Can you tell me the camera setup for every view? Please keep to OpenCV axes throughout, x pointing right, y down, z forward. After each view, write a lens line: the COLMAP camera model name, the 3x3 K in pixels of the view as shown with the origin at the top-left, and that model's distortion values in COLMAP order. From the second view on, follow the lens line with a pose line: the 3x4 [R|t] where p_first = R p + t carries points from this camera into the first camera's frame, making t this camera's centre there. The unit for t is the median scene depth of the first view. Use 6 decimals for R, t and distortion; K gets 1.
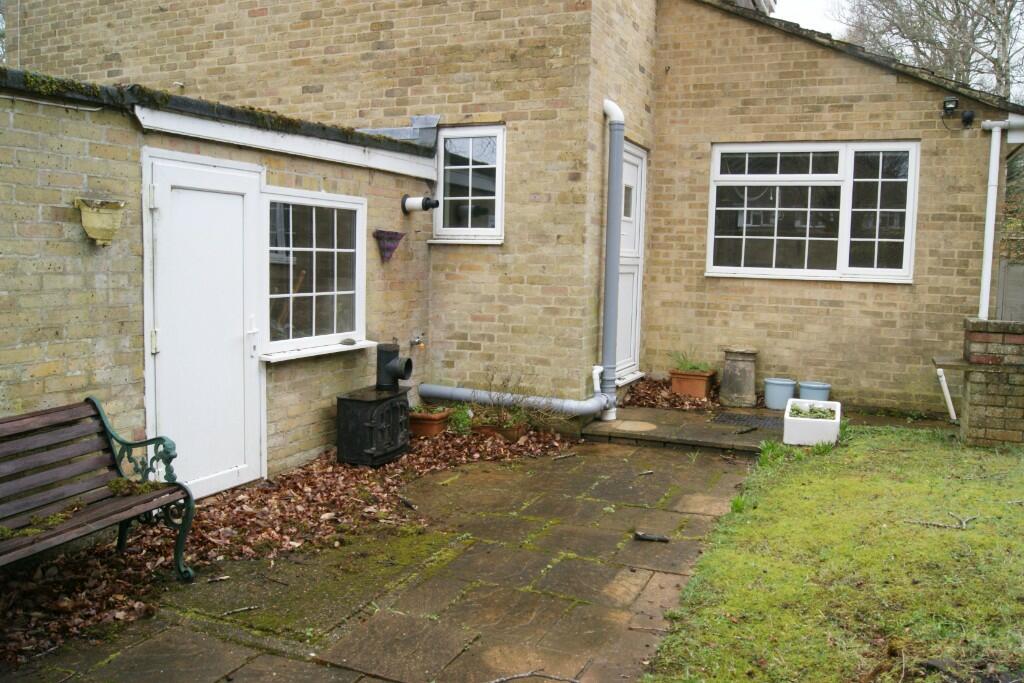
lens RADIAL K [[858.6, 0, 545.4], [0, 858.6, 340.9], [0, 0, 1]] dist [-0.076246, 0.004752]
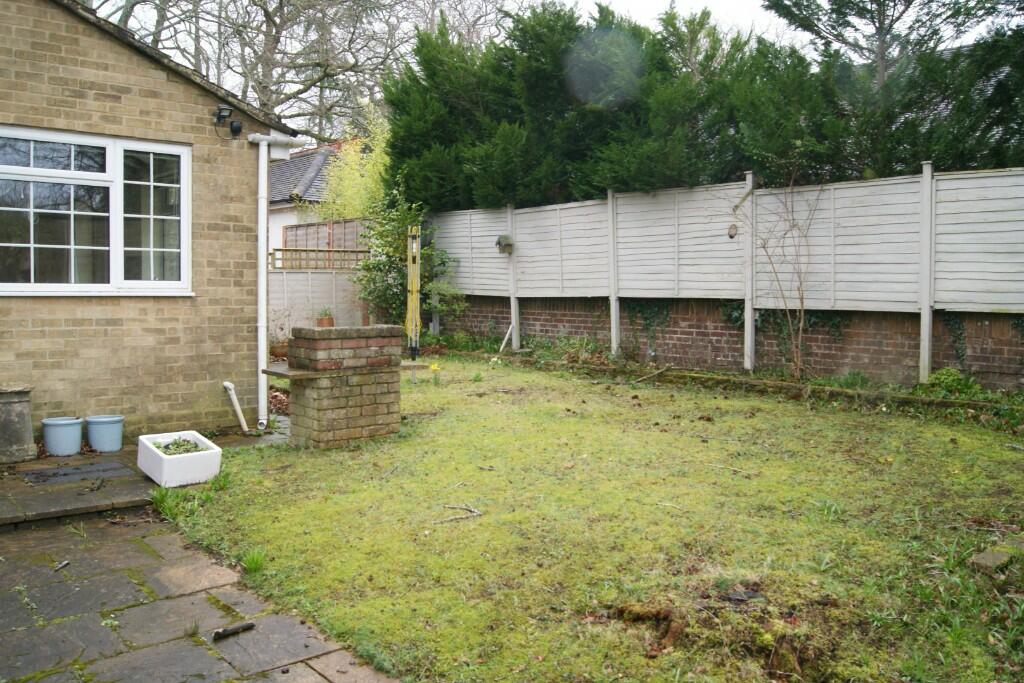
lens RADIAL K [[858.6, 0, 545.4], [0, 858.6, 340.9], [0, 0, 1]] dist [-0.076246, 0.004752]
pose [[0.417834, -0.073880, 0.905514, -0.262295], [0.085896, 0.995436, 0.041581, -0.023507], [-0.904454, 0.060406, 0.422273, 0.246754]]
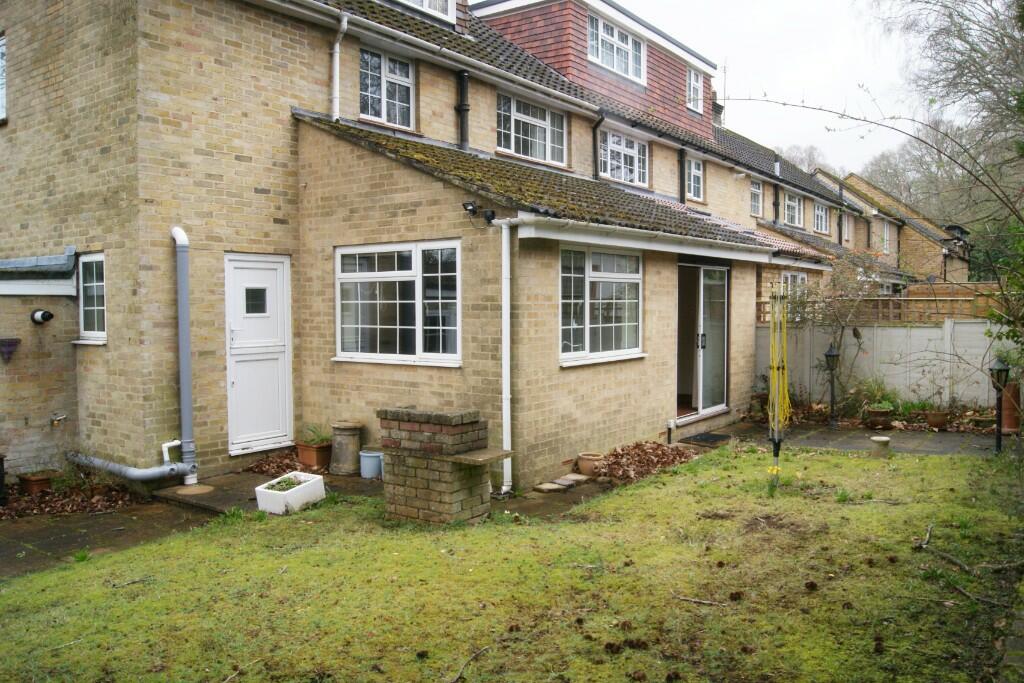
lens RADIAL K [[850.6, 0, 568.4], [0, 850.6, 338.6], [0, 0, 1]] dist [-0.063073, 0.003438]
pose [[0.971885, -0.020030, -0.234603, 0.828401], [0.007983, 0.998605, -0.052188, -0.046059], [0.235321, 0.048848, 0.970689, -0.045578]]
